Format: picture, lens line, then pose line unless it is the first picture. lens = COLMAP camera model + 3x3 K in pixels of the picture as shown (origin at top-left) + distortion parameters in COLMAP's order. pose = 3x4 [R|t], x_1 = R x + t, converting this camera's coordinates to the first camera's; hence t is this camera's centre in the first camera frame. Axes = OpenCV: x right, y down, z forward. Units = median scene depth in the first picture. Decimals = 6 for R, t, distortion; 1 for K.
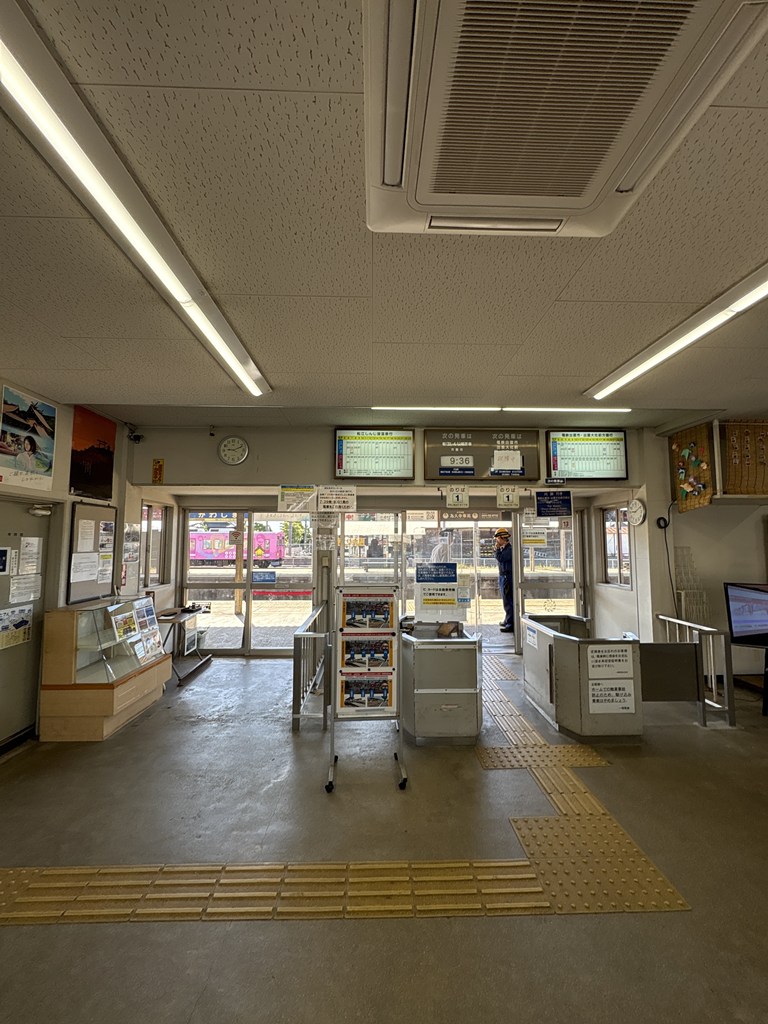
lens RADIAL K [[410.2, 0, 384.0], [0, 410.2, 512.0], [0, 0, 1]] dist [-0.000027, -0.000103]
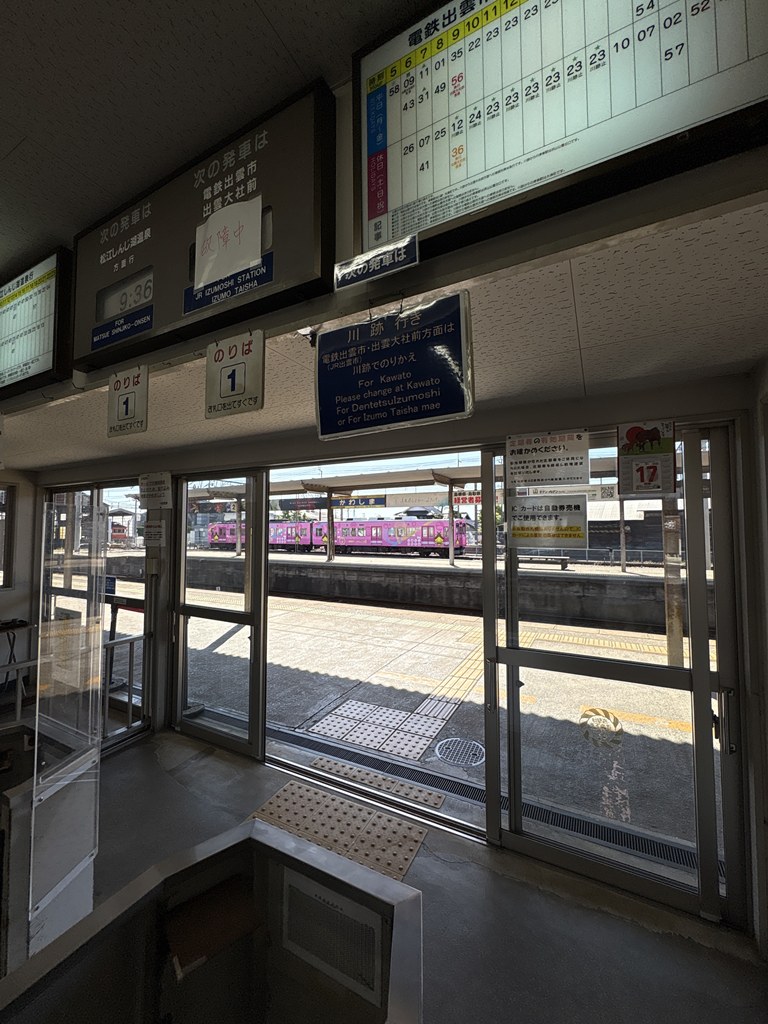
lens RADIAL K [[410.2, 0, 384.0], [0, 410.2, 512.0], [0, 0, 1]] dist [-0.000027, -0.000103]
pose [[0.870164, -0.022220, -0.492260, 0.062357], [0.037611, 0.999064, 0.021388, 0.006393], [0.491324, -0.037125, 0.870185, 0.094404]]
